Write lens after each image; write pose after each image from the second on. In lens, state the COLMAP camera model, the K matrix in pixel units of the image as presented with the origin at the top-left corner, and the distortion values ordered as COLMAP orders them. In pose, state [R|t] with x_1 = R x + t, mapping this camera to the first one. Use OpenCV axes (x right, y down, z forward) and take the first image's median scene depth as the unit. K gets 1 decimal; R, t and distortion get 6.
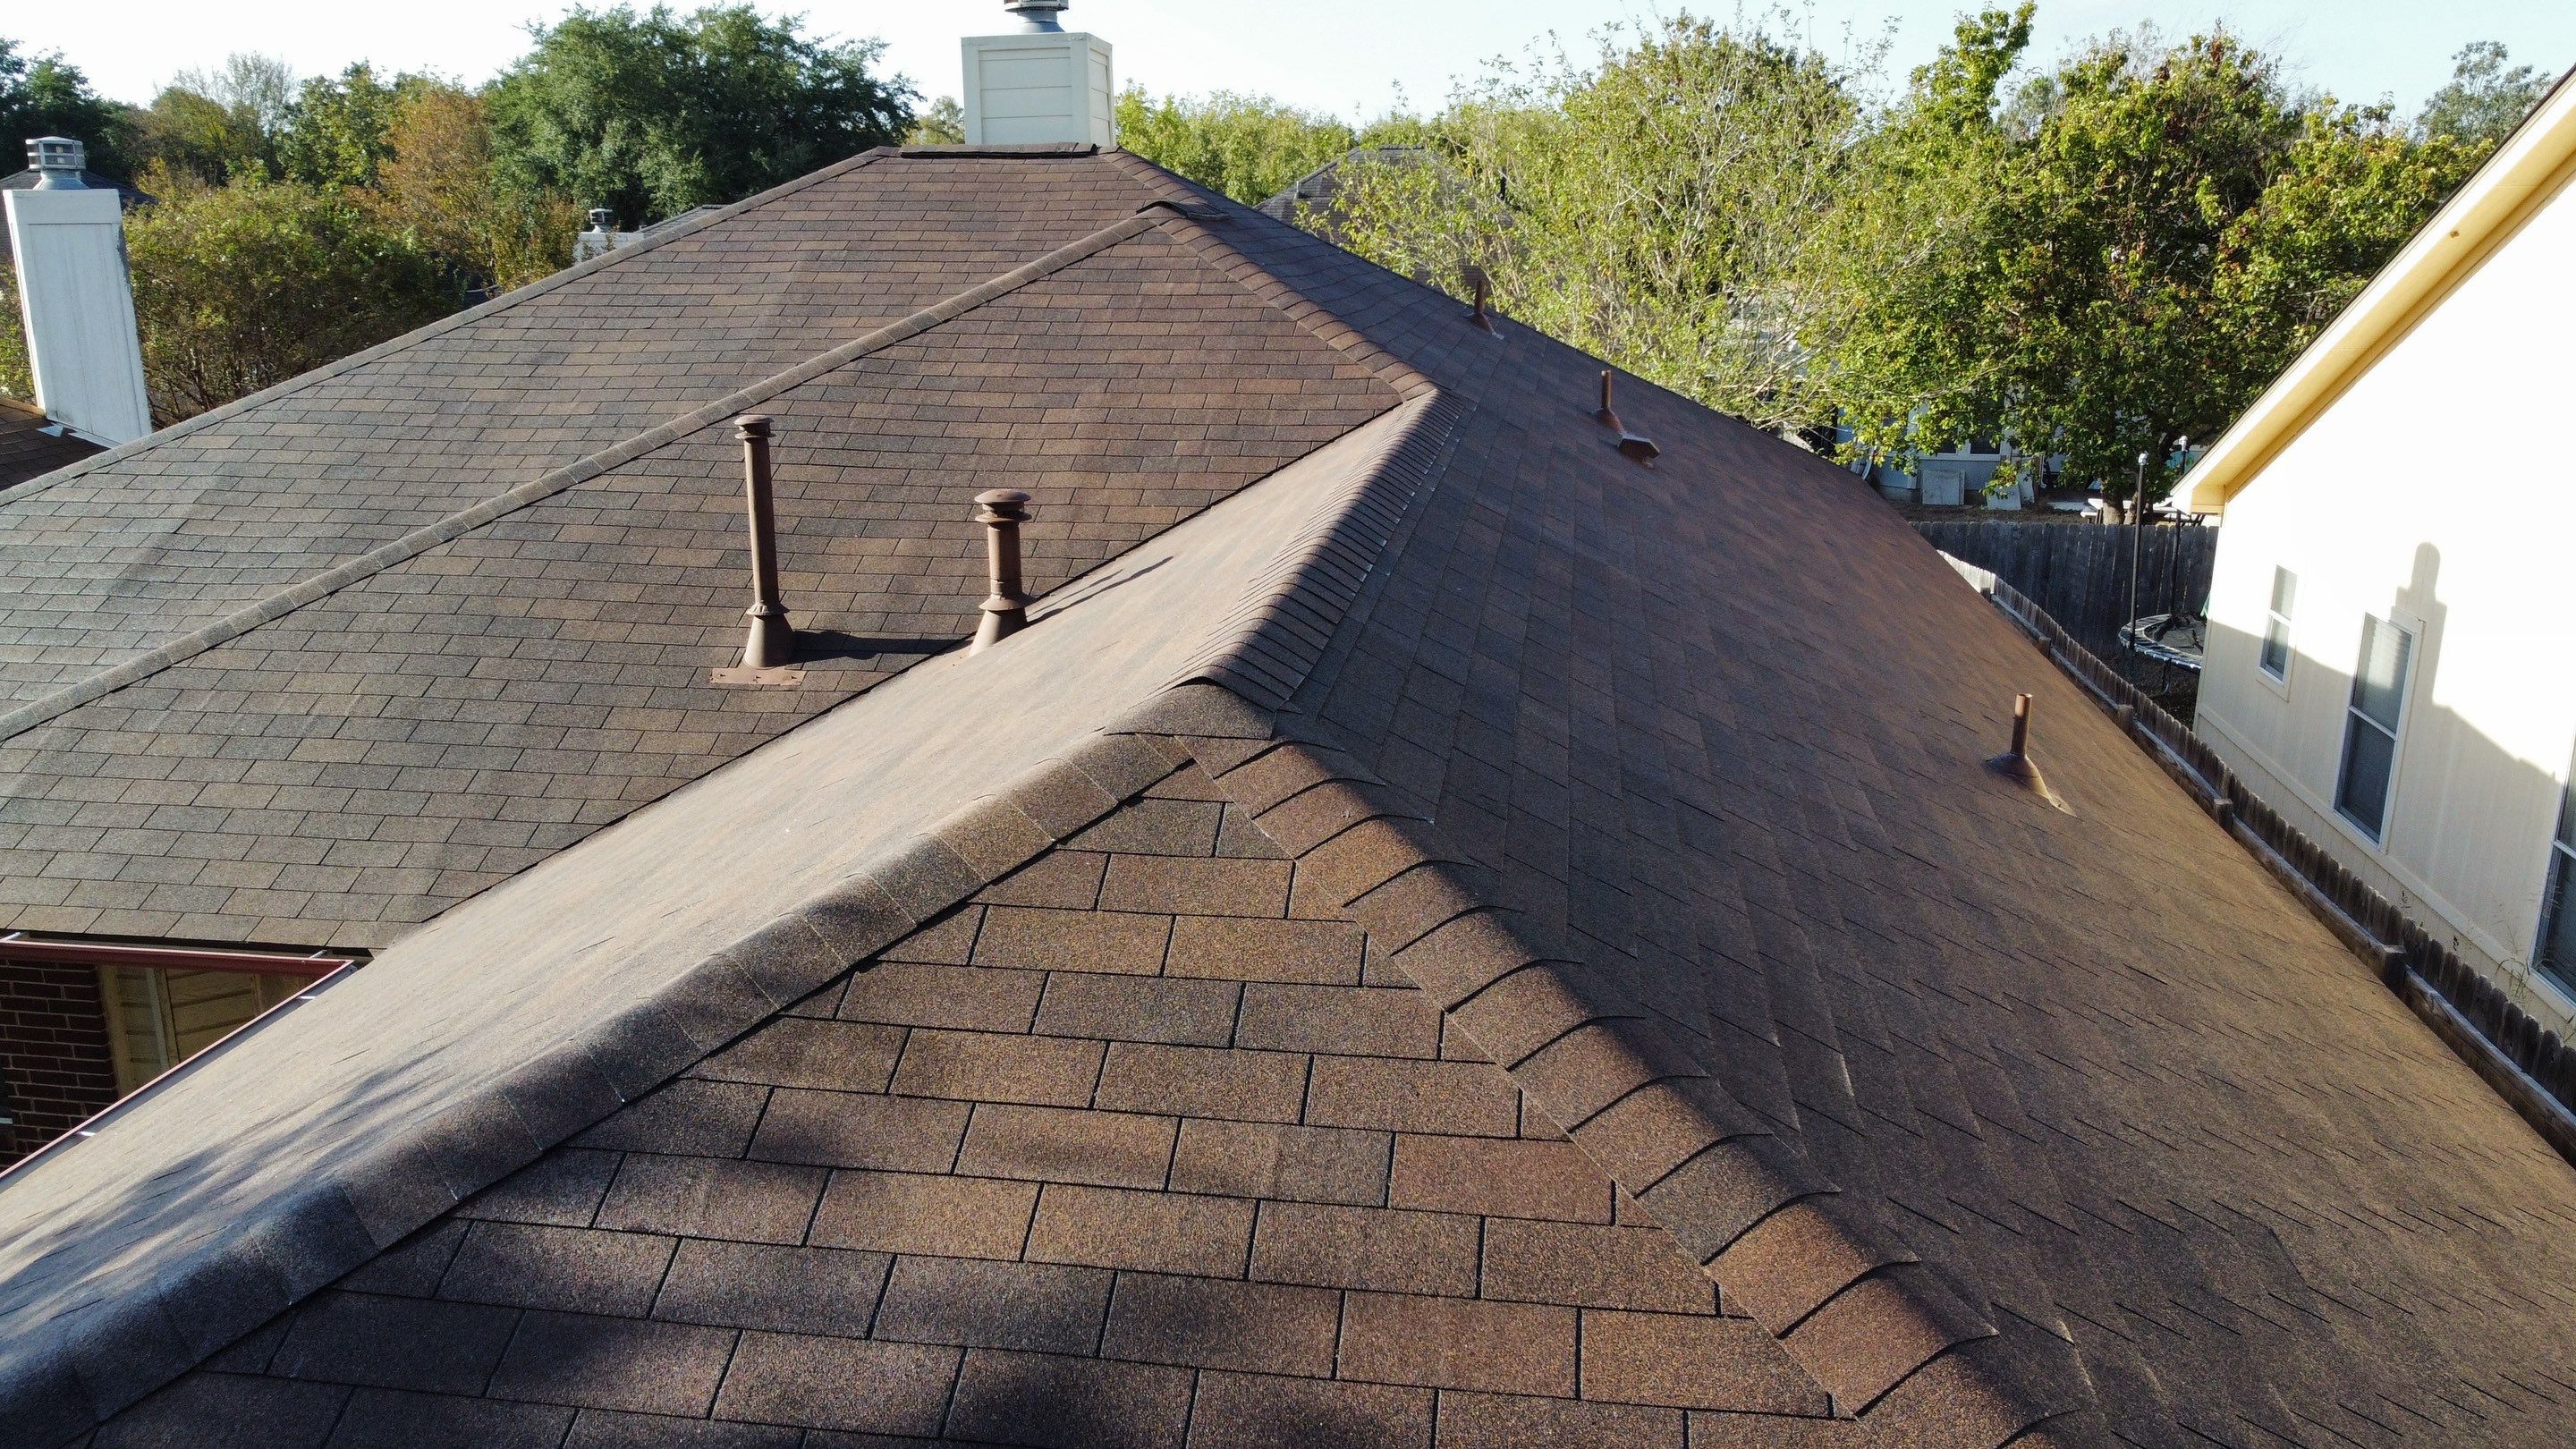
lens RADIAL K [[1950.4, 0, 1283.8], [0, 1950.4, 731.2], [0, 0, 1]] dist [0.007940, -0.017645]
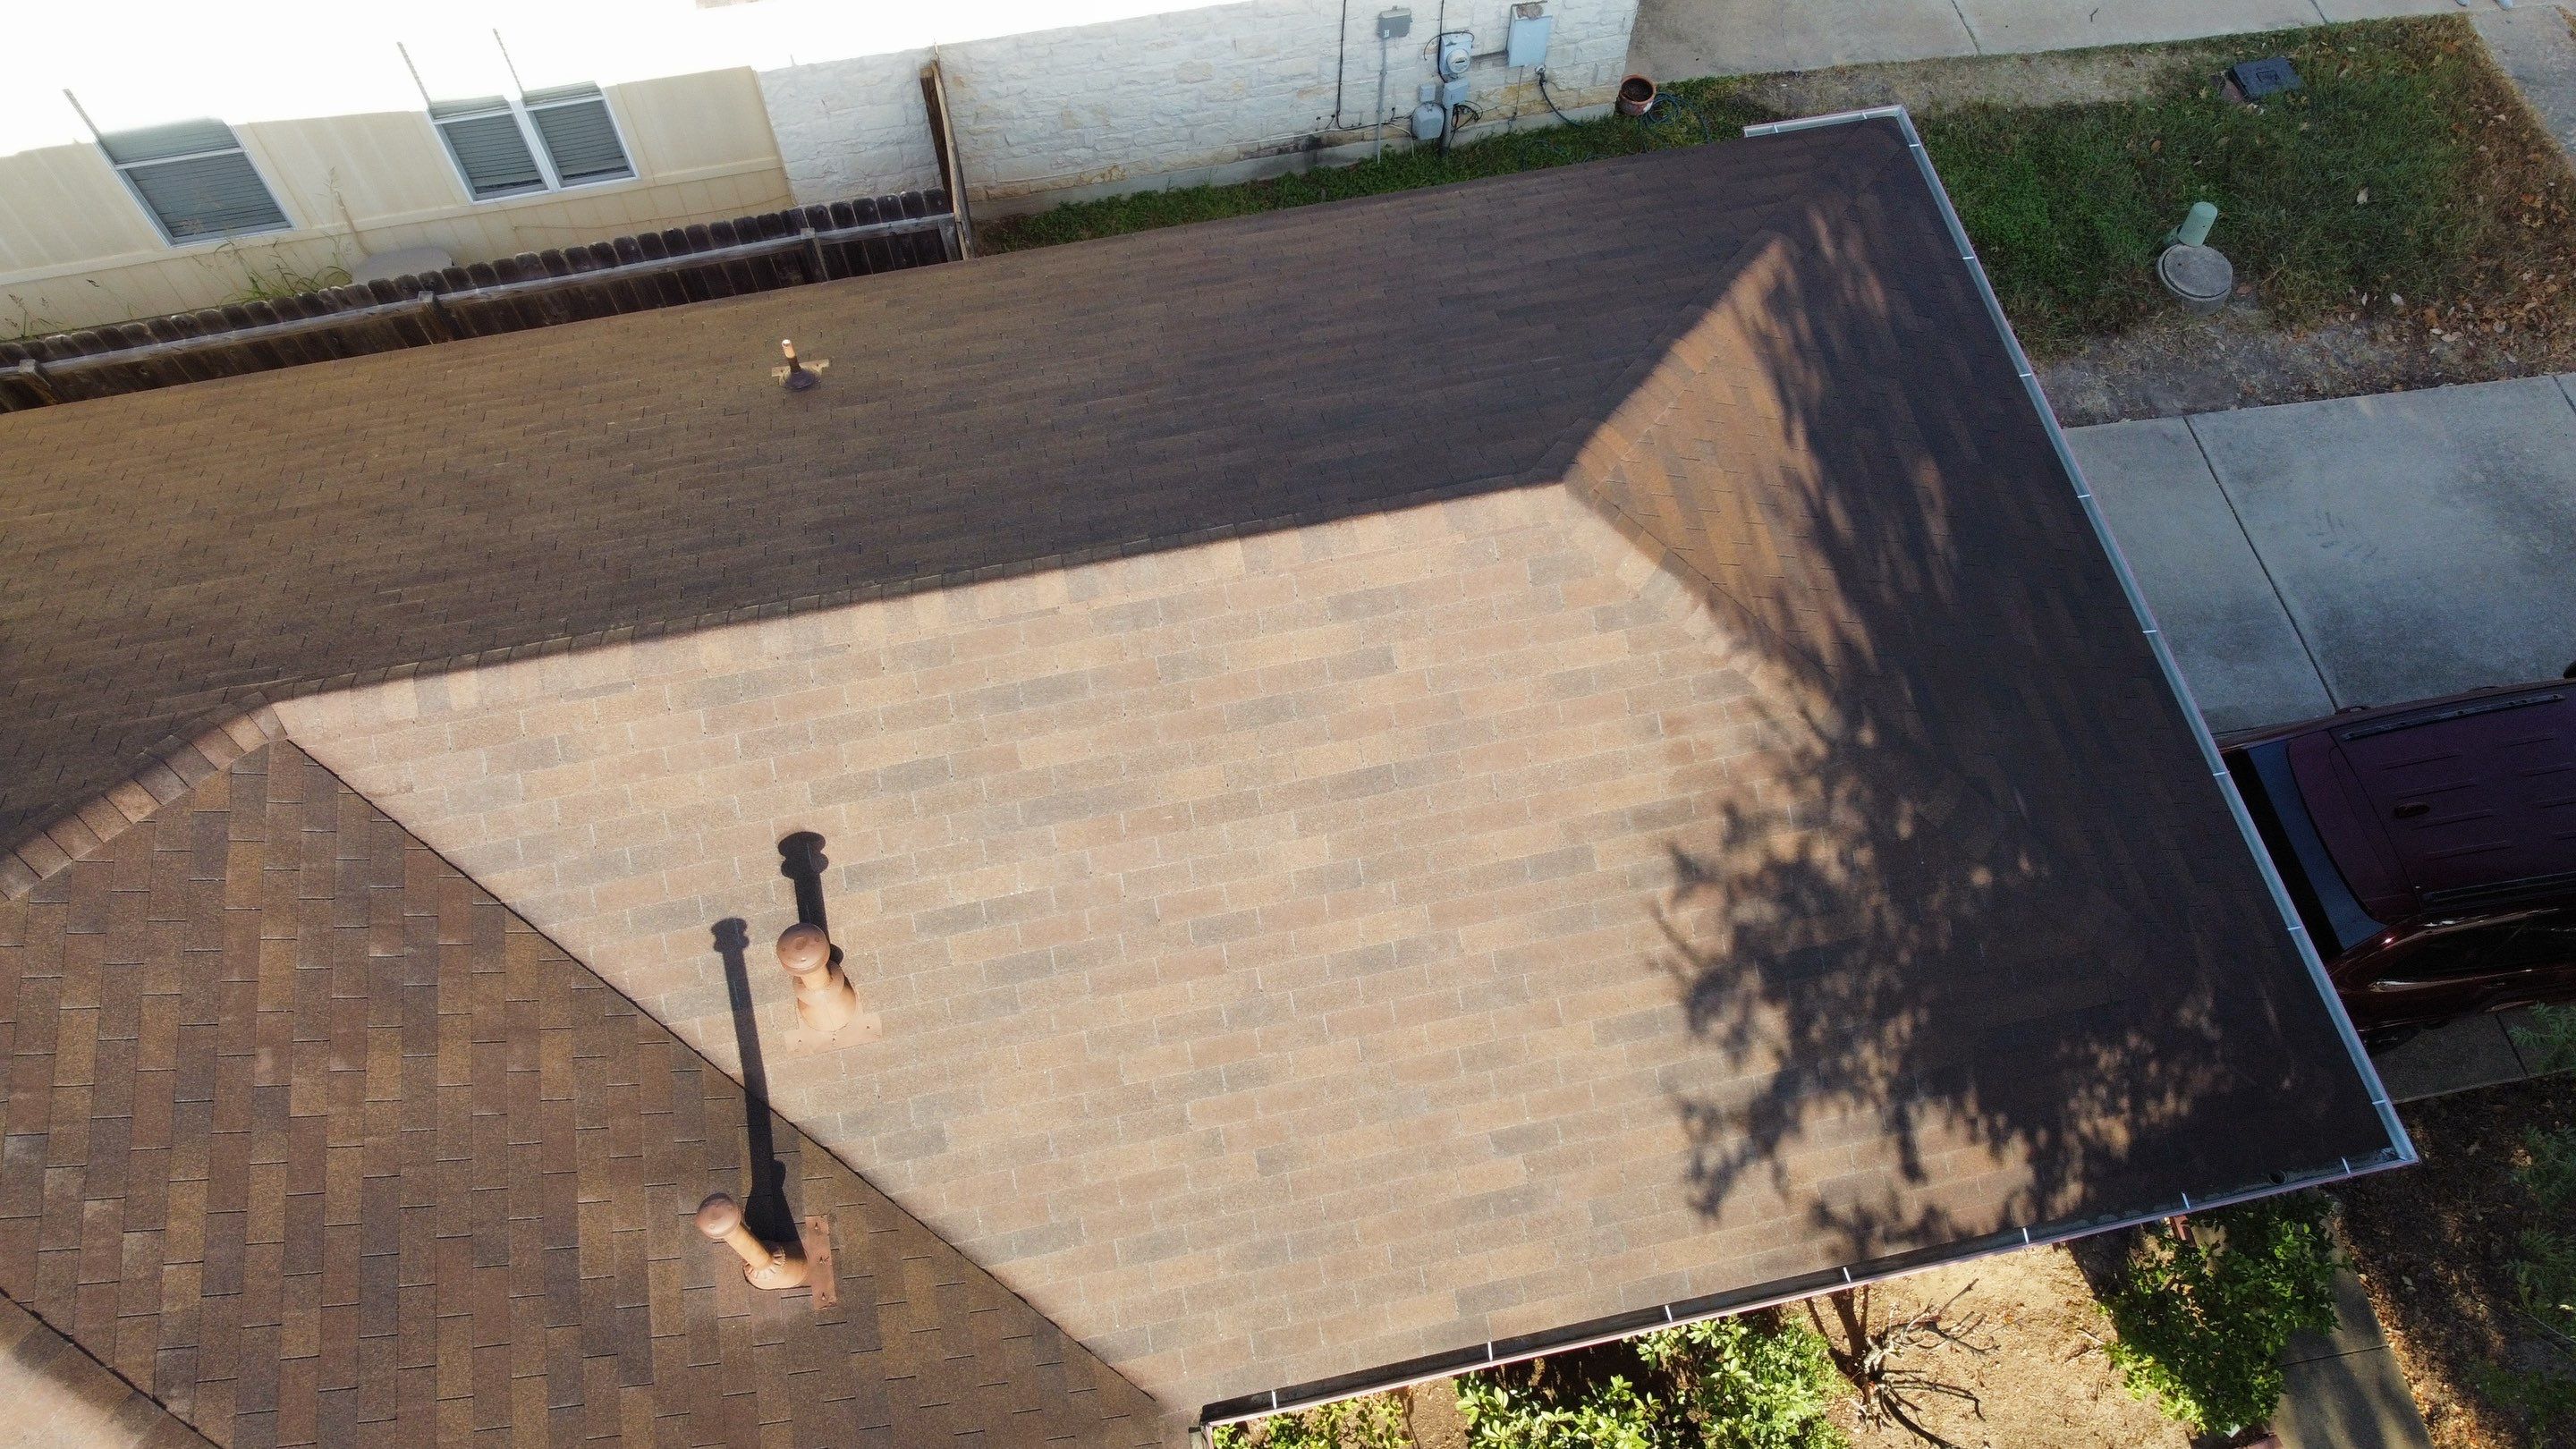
lens RADIAL K [[1950.4, 0, 1291.0], [0, 1950.4, 738.6], [0, 0, 1]] dist [0.007940, -0.017645]
pose [[-0.346286, -0.832184, 0.433076, -0.110702], [0.239352, 0.367987, 0.898496, -0.194421], [-0.907081, 0.414794, 0.071756, 0.110086]]
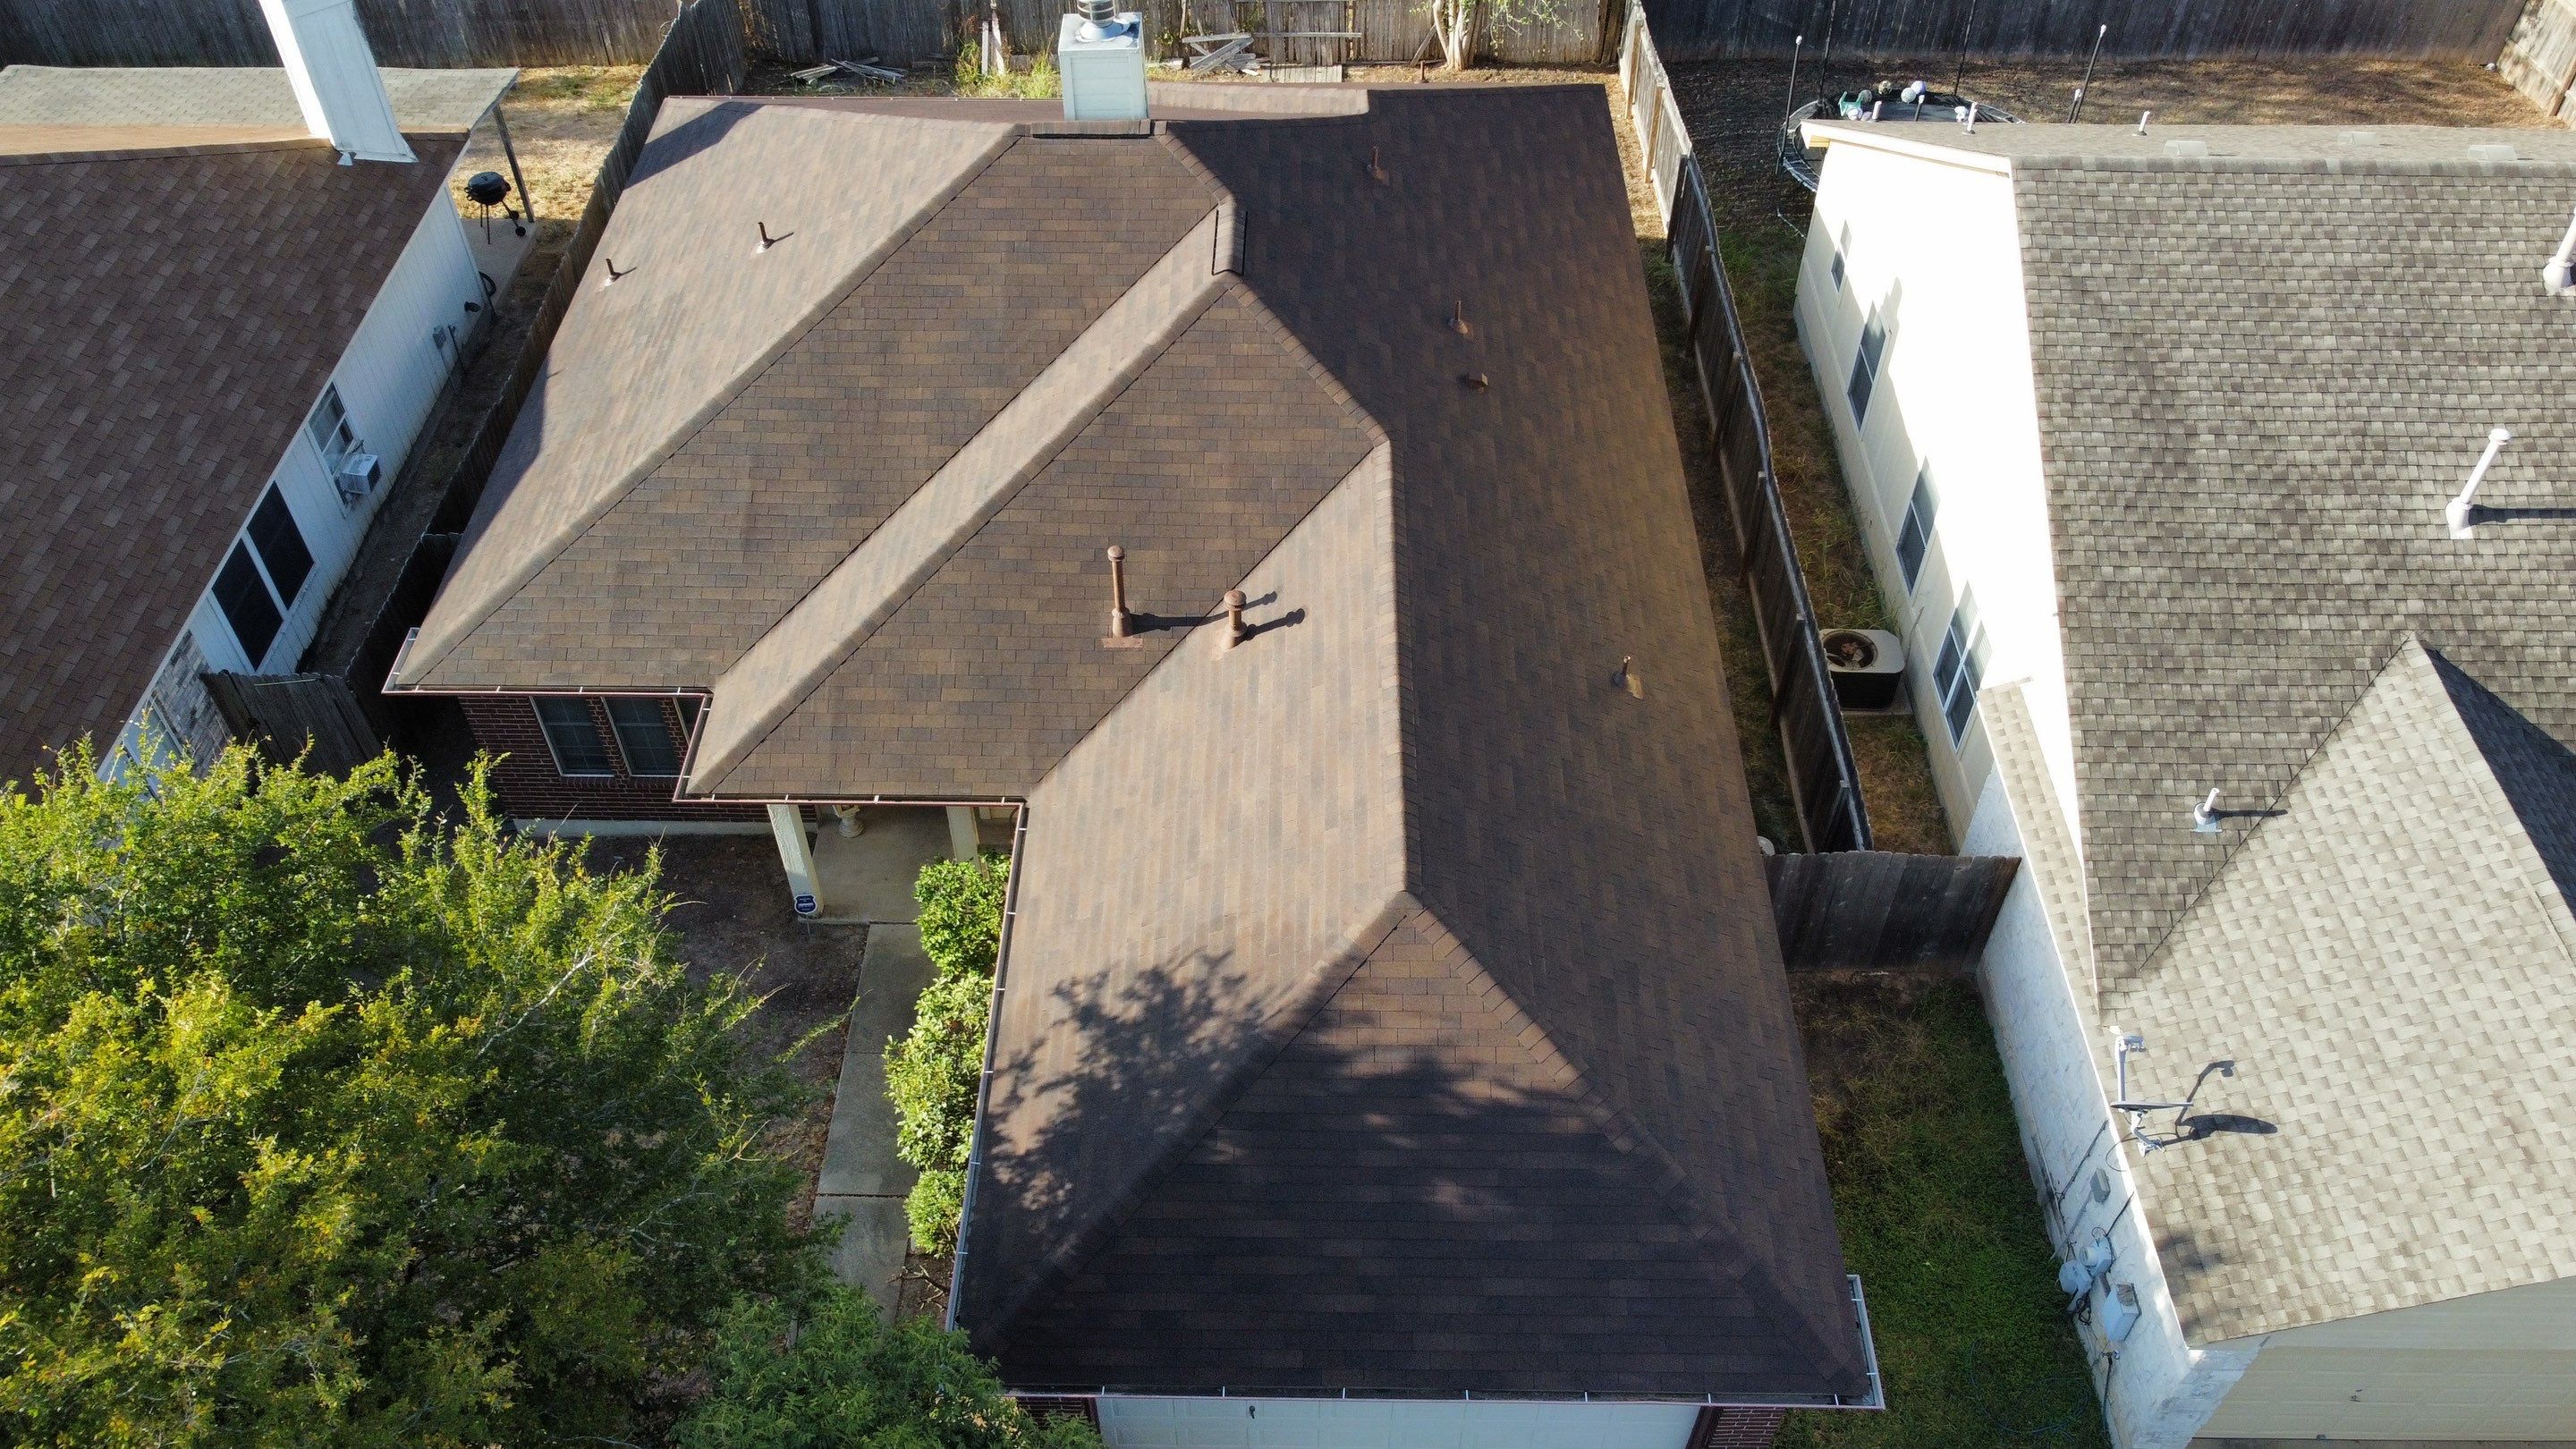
lens RADIAL K [[1950.4, 0, 1286.6], [0, 1950.4, 740.6], [0, 0, 1]] dist [0.007940, -0.017645]
pose [[0.991121, -0.095674, 0.092339, -0.057896], [0.033513, 0.851778, 0.522829, -0.223230], [-0.128674, -0.515092, 0.847421, -0.212847]]
